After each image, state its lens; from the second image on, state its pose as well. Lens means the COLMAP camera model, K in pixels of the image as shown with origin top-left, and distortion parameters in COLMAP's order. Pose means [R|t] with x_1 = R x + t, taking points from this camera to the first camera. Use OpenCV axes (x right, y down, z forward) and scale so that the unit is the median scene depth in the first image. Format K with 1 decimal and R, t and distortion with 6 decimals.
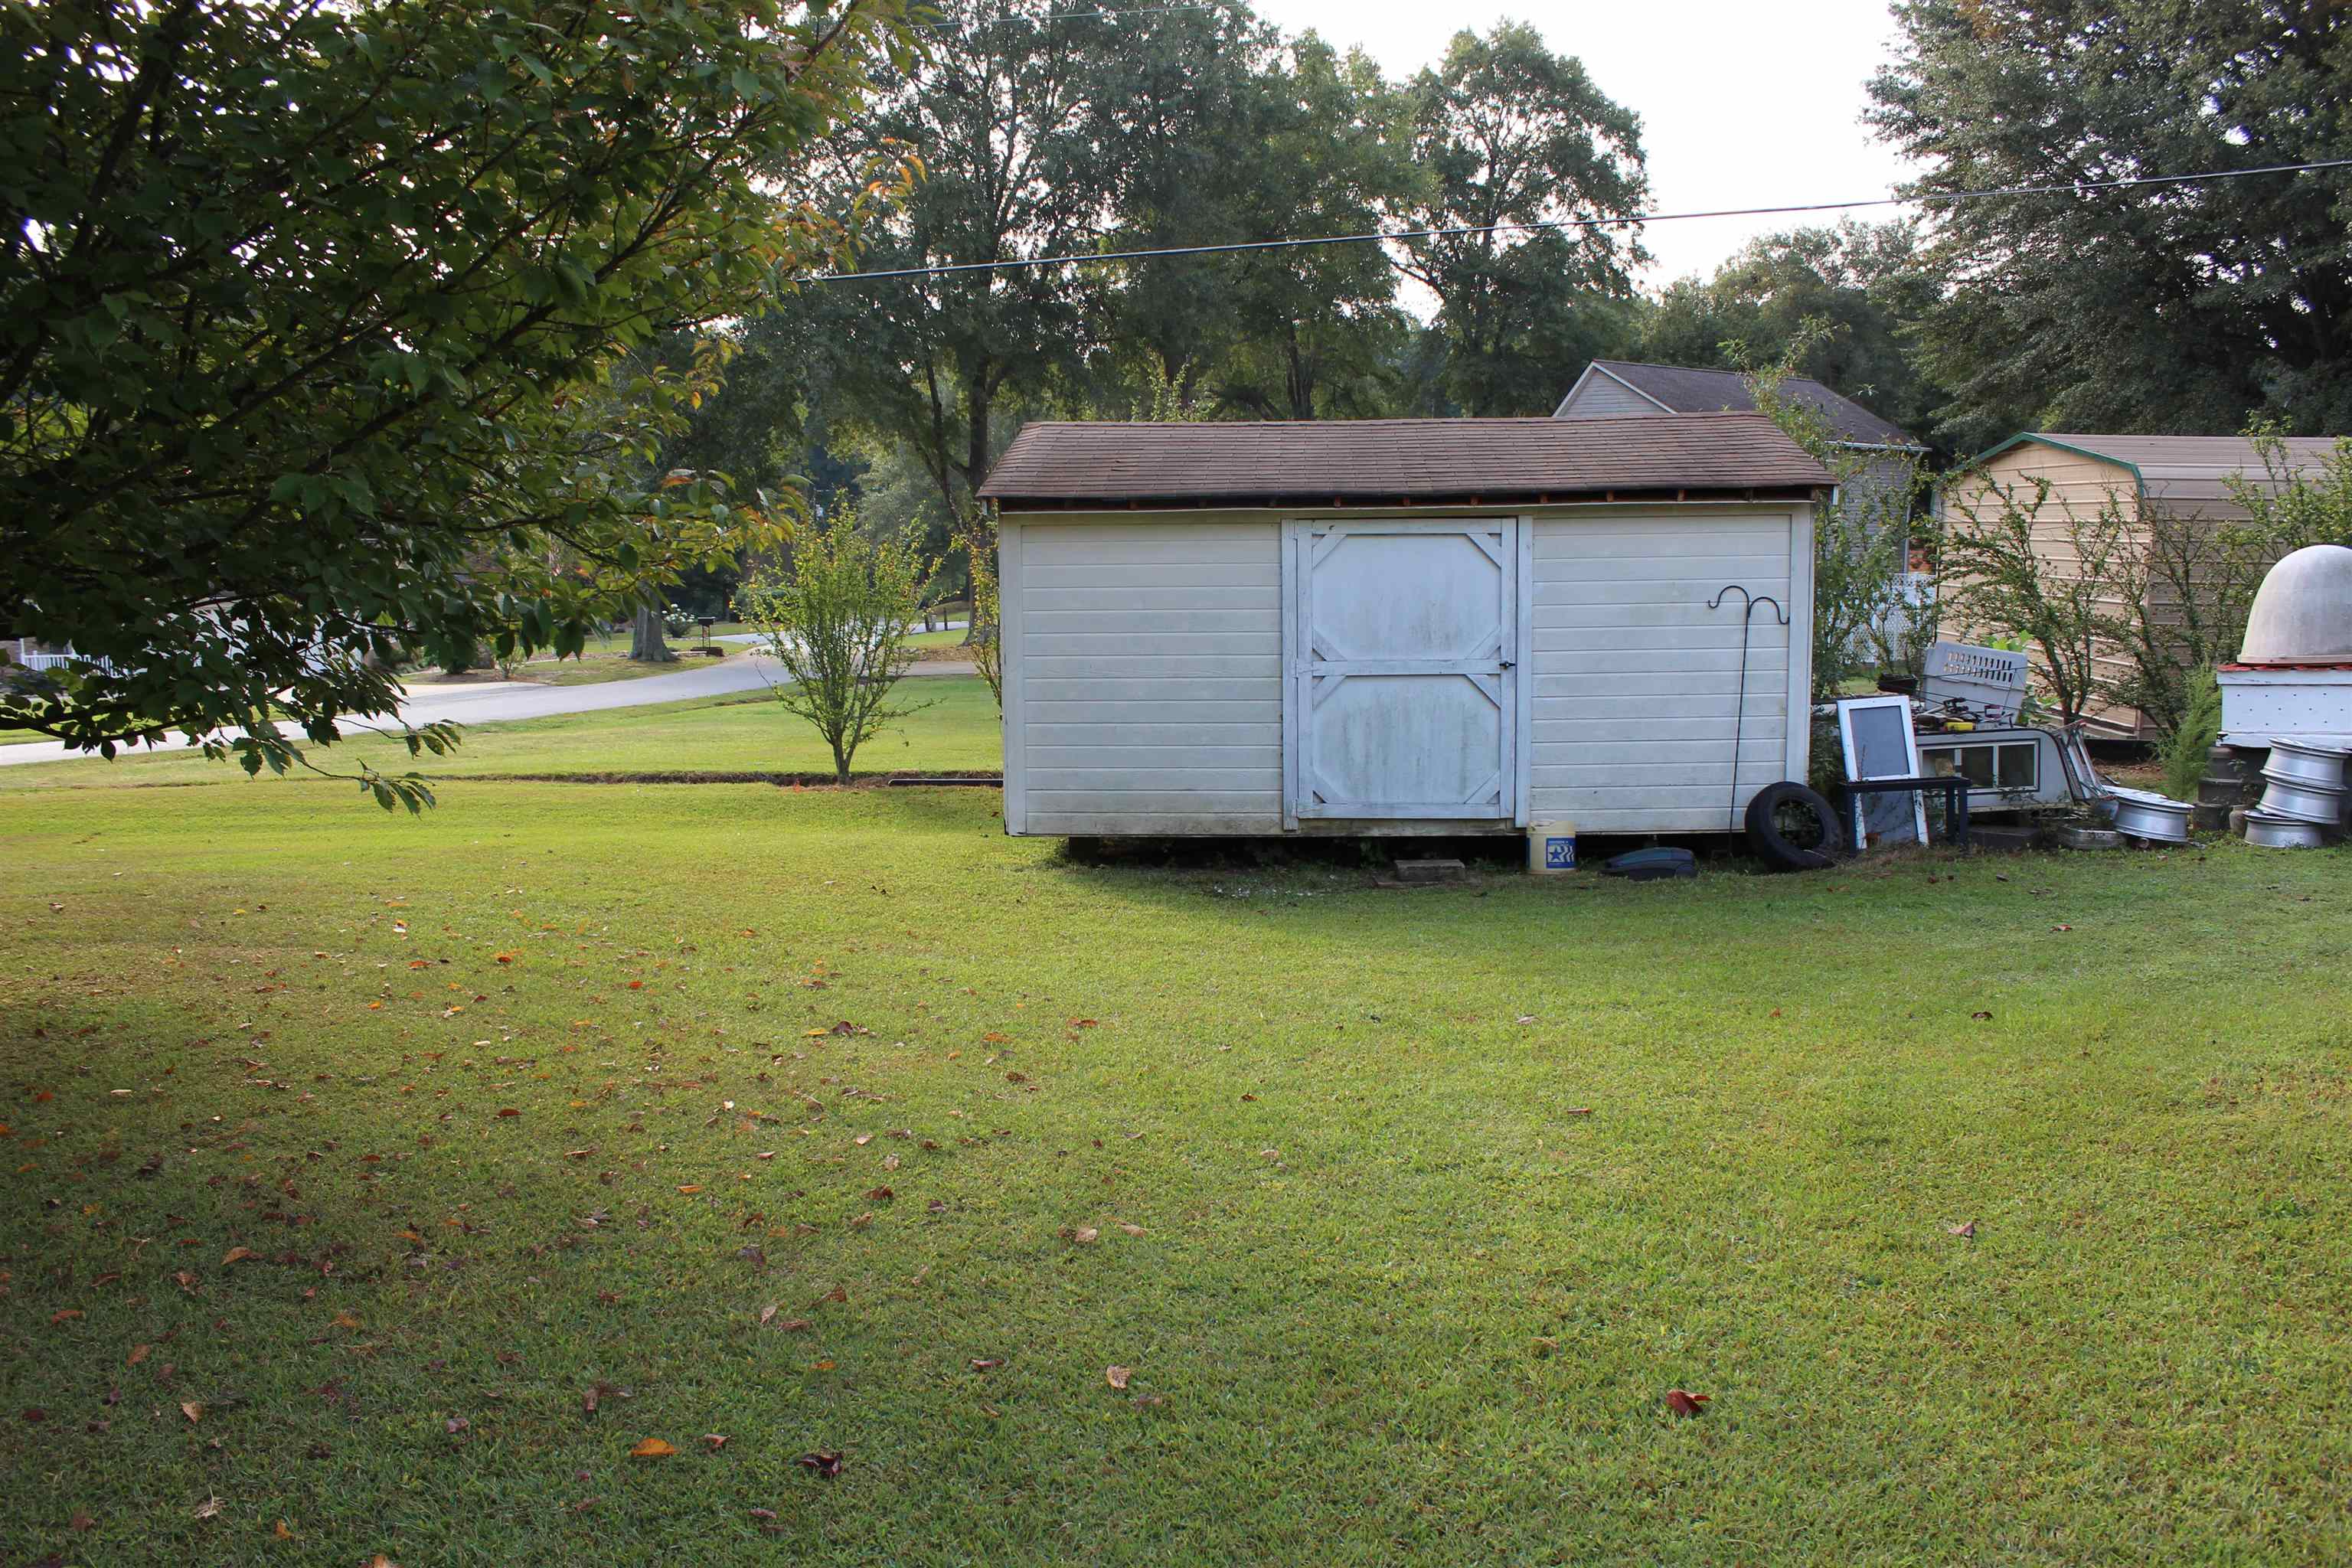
lens RADIAL K [[1978.4, 0, 1174.2], [0, 1978.4, 783.3], [0, 0, 1]] dist [-0.000997, -0.000264]
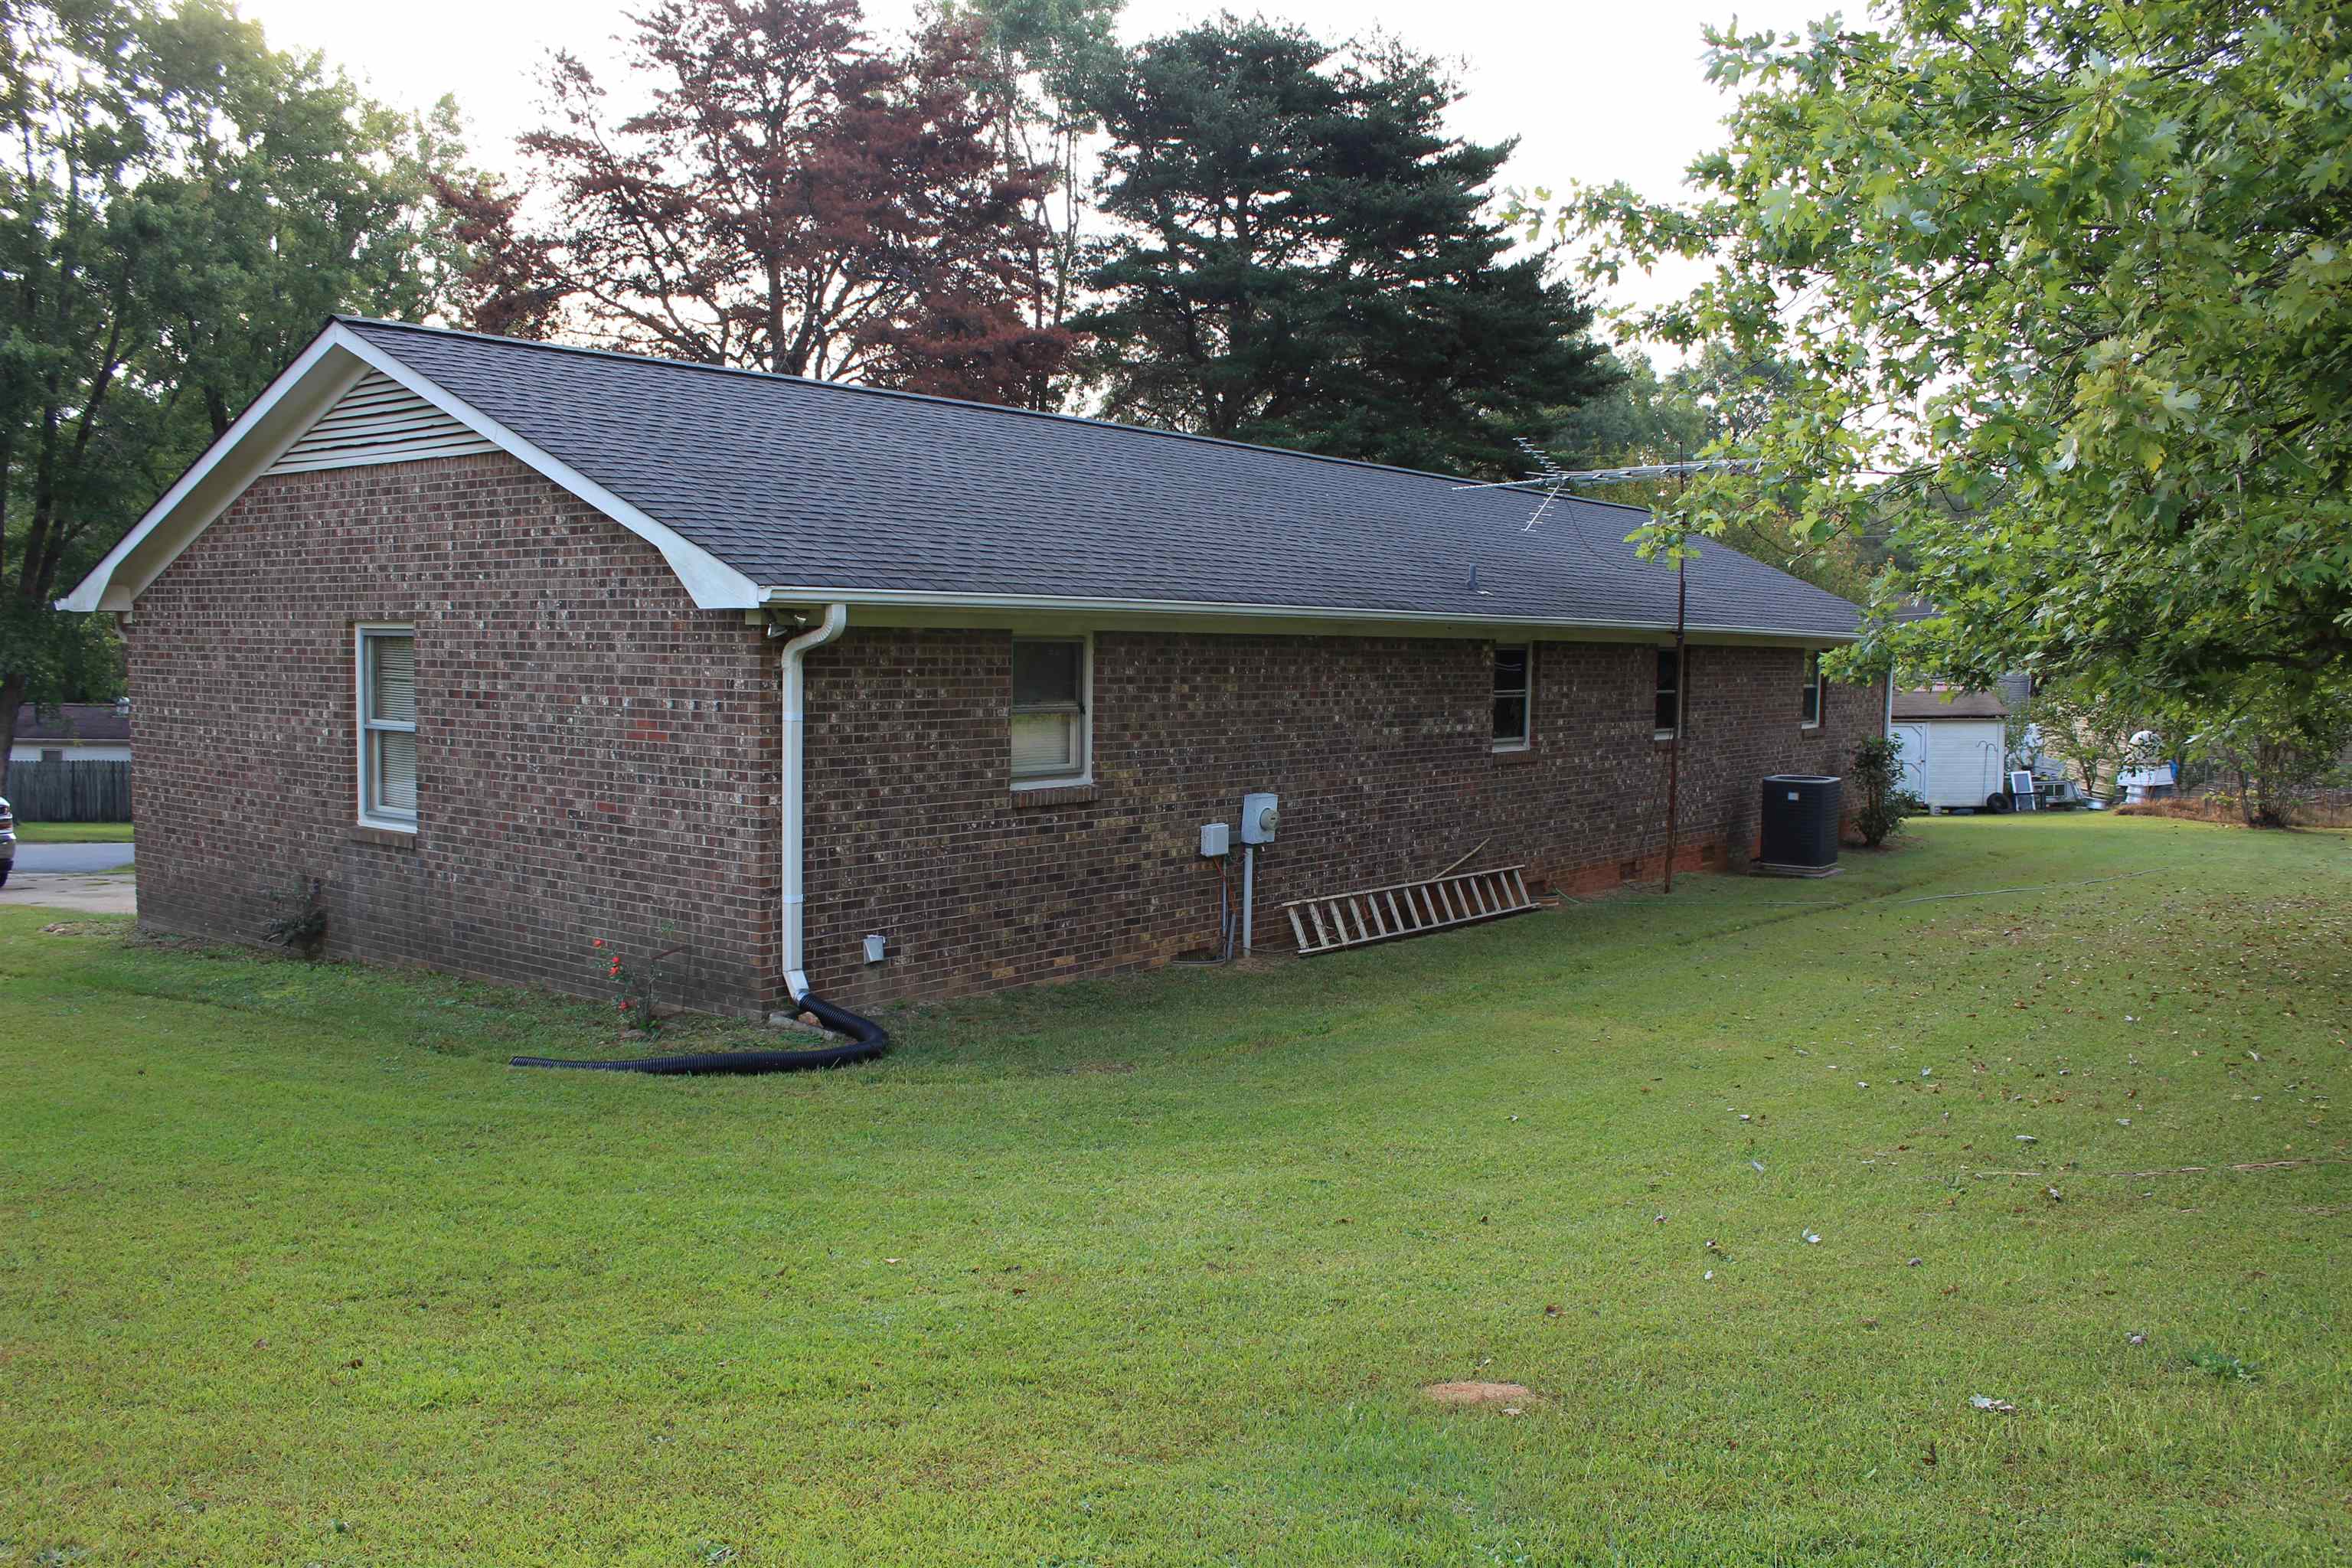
lens RADIAL K [[1978.4, 0, 1177.9], [0, 1978.4, 782.5], [0, 0, 1]] dist [-0.000997, -0.000264]
pose [[0.998569, 0.007448, -0.052949, -1.058821], [-0.011114, 0.997535, -0.069290, 0.259532], [0.052302, 0.069780, 0.996190, -2.862197]]
